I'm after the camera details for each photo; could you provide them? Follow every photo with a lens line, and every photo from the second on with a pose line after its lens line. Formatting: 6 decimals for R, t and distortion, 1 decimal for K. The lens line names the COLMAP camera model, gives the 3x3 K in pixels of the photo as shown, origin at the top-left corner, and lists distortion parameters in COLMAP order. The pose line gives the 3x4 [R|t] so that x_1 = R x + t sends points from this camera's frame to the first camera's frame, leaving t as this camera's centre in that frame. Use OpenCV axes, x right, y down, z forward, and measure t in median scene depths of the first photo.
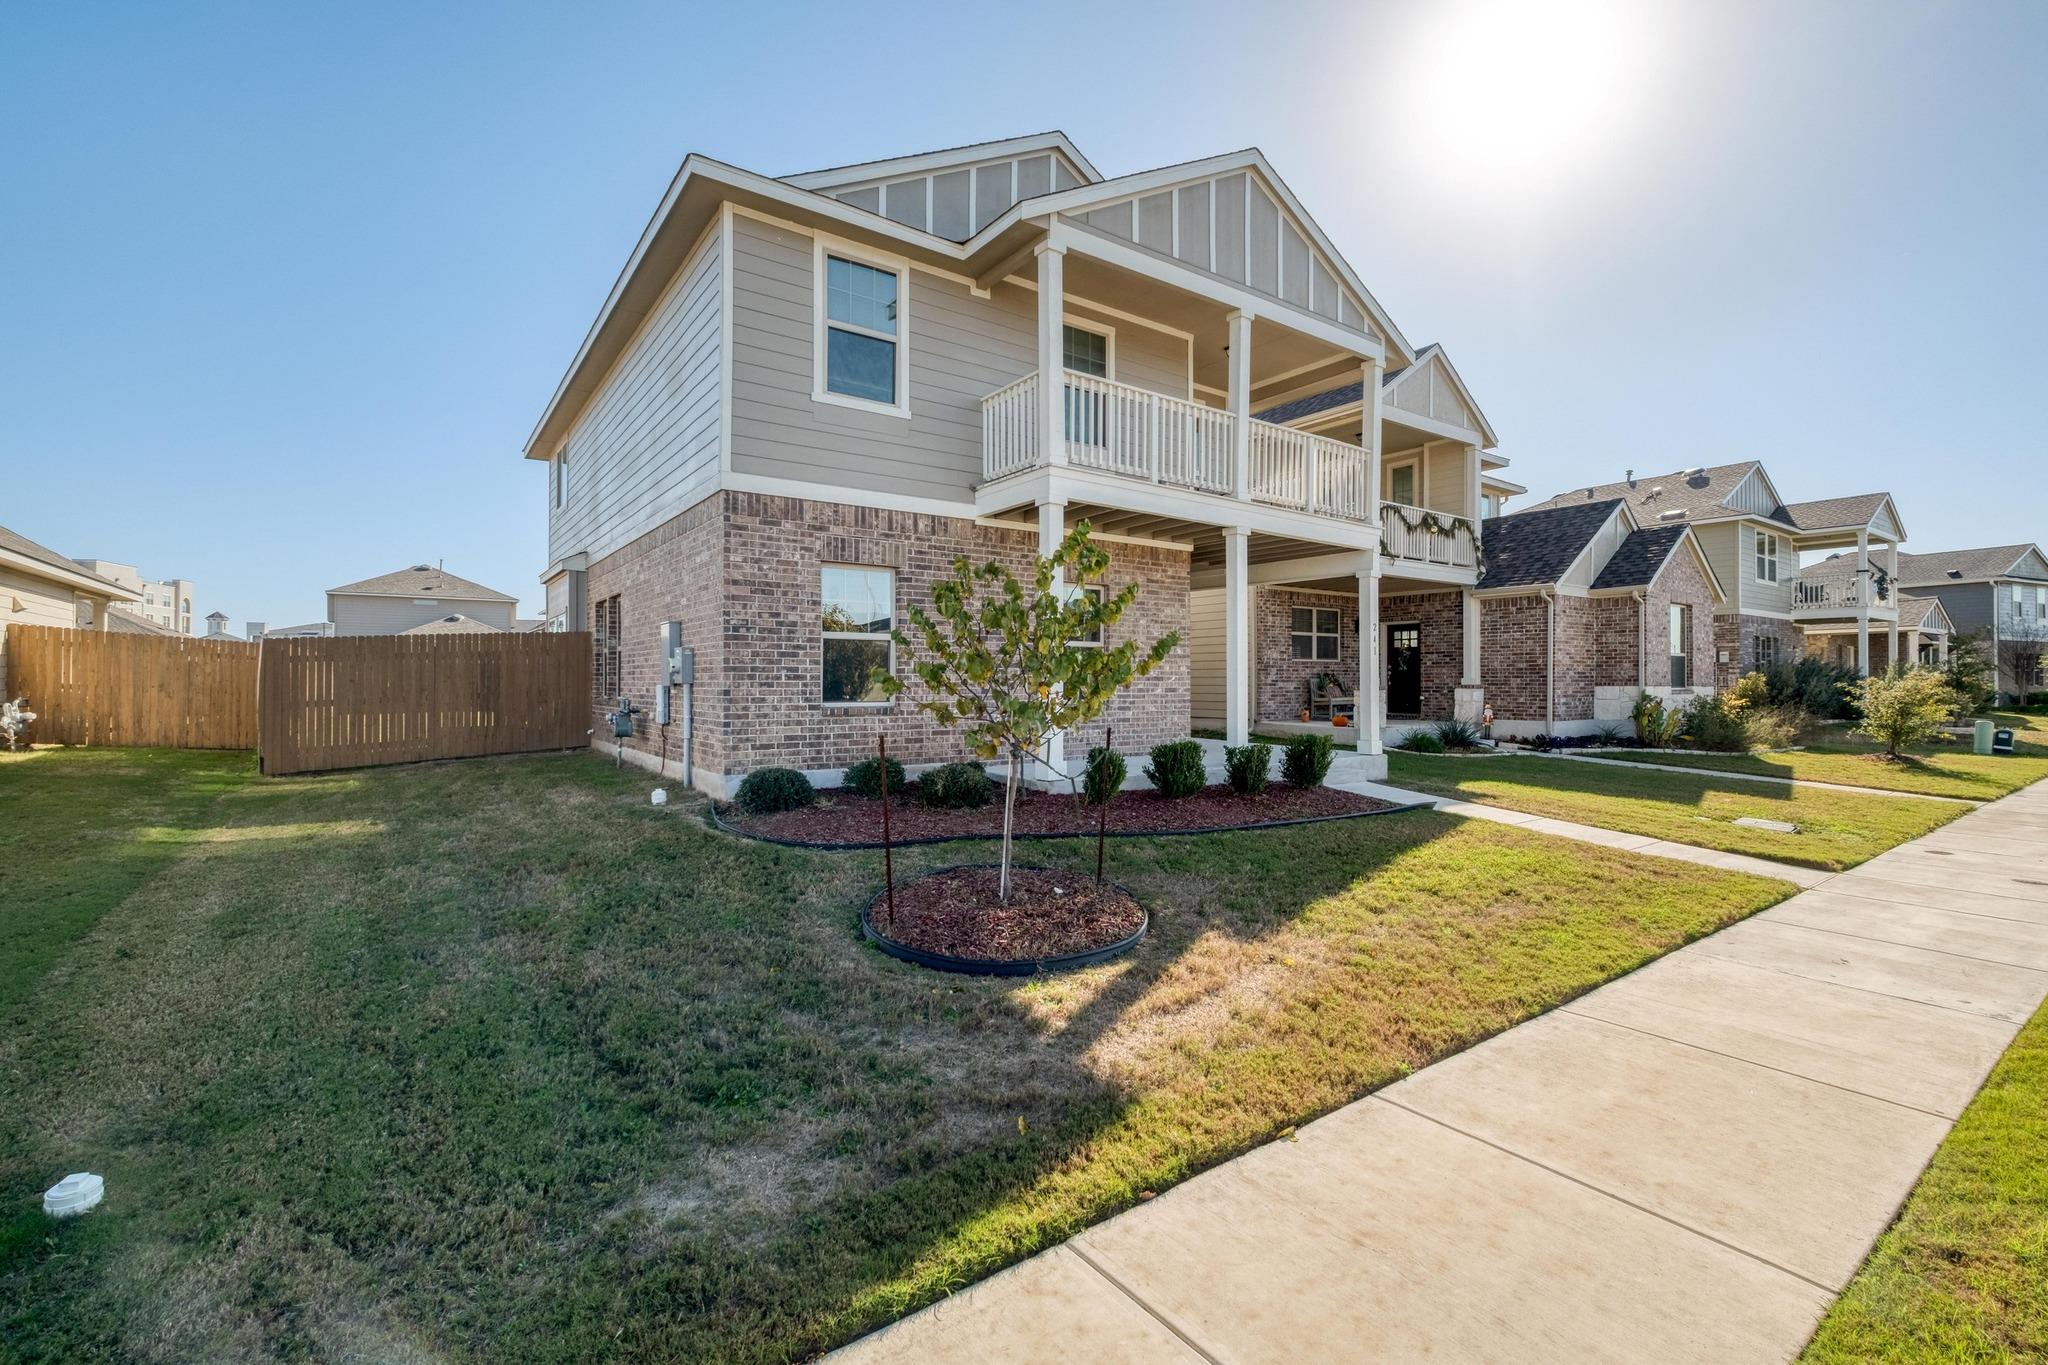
lens RADIAL K [[896.7, 0, 1015.8], [0, 896.7, 677.8], [0, 0, 1]] dist [0.004332, -0.002539]
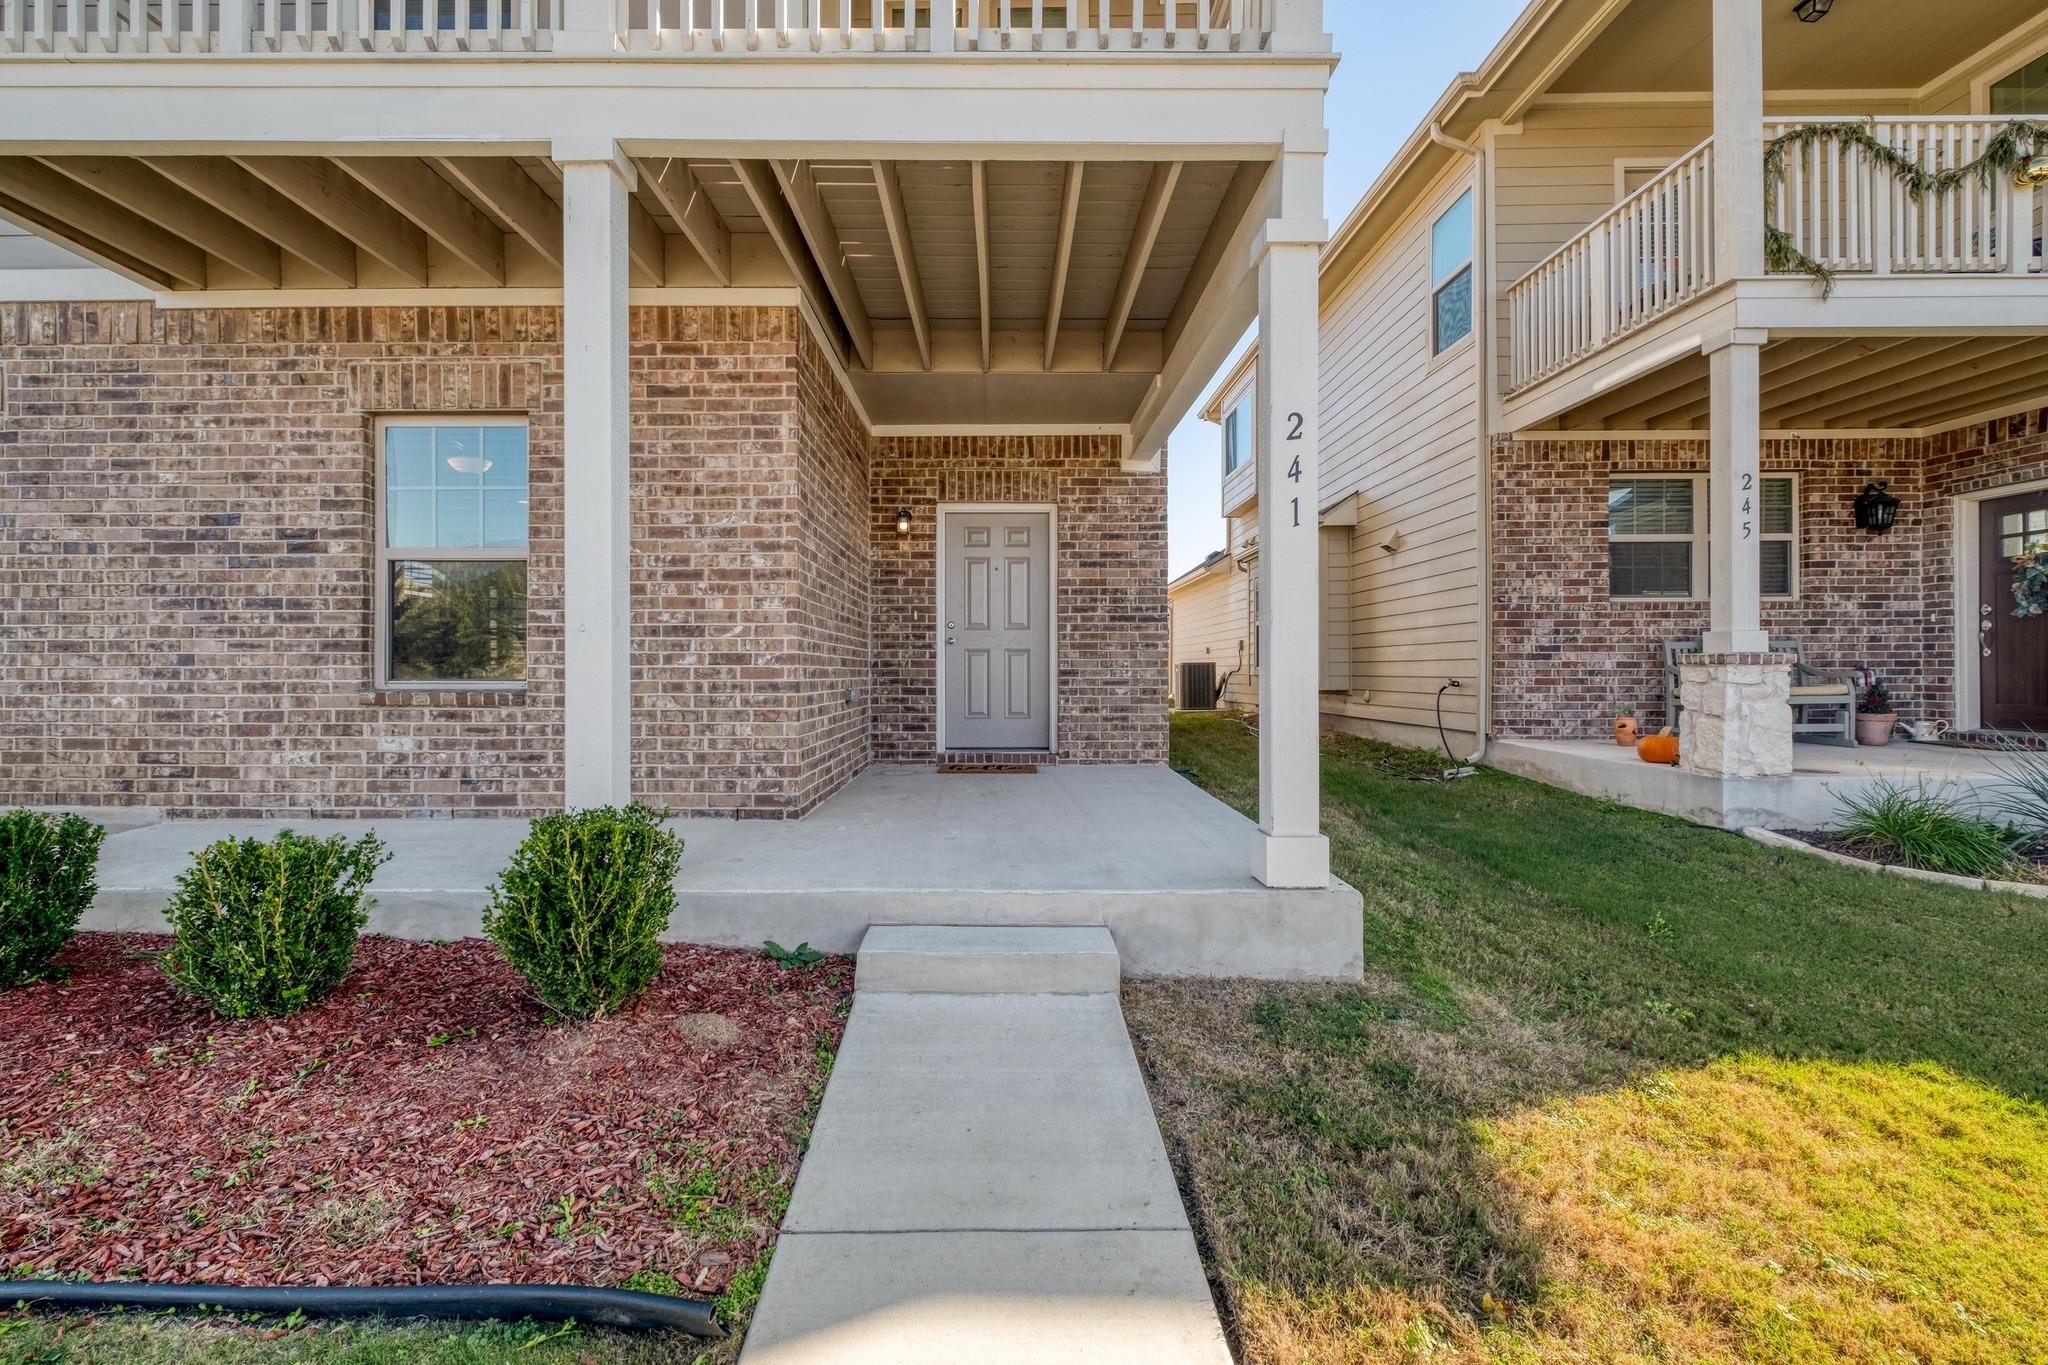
lens RADIAL K [[896.7, 0, 983.7], [0, 896.7, 670.3], [0, 0, 1]] dist [0.004332, -0.002539]
pose [[0.808689, -0.002099, -0.588233, 0.494558], [0.004807, 0.999984, 0.003040, 0.018023], [0.588217, -0.005286, 0.808686, 0.731217]]
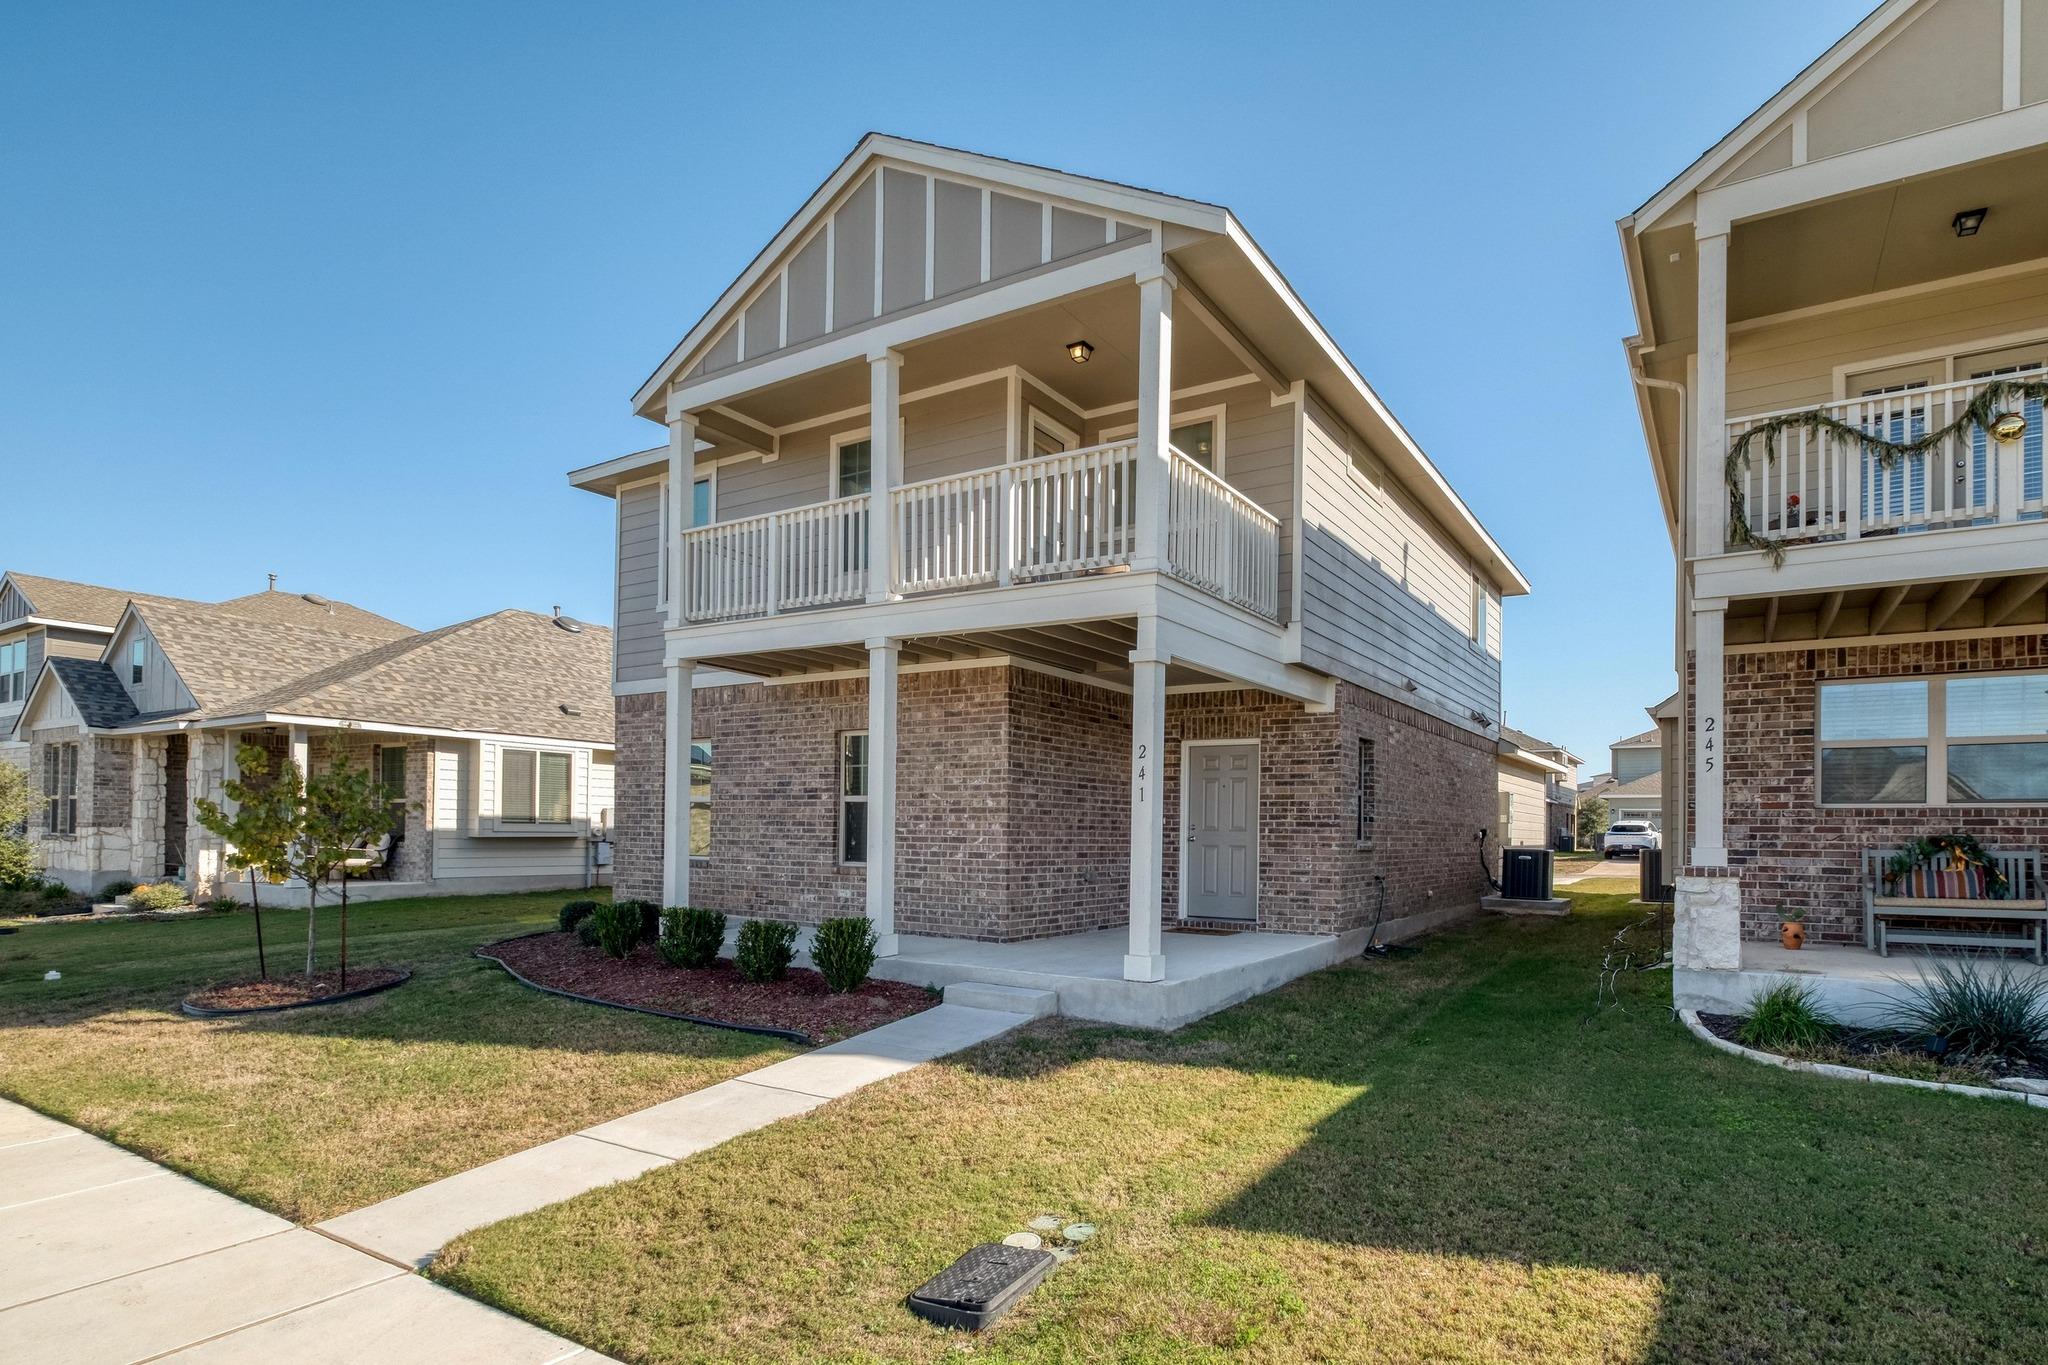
lens RADIAL K [[1052.2, 0, 1055.5], [0, 1052.2, 825.5], [0, 0, 1]] dist [0.011279, 0.000050]
pose [[0.381052, -0.002715, -0.924550, 1.001801], [-0.008524, 0.999943, -0.006450, -0.005943], [0.924514, 0.010339, 0.381007, 0.713613]]
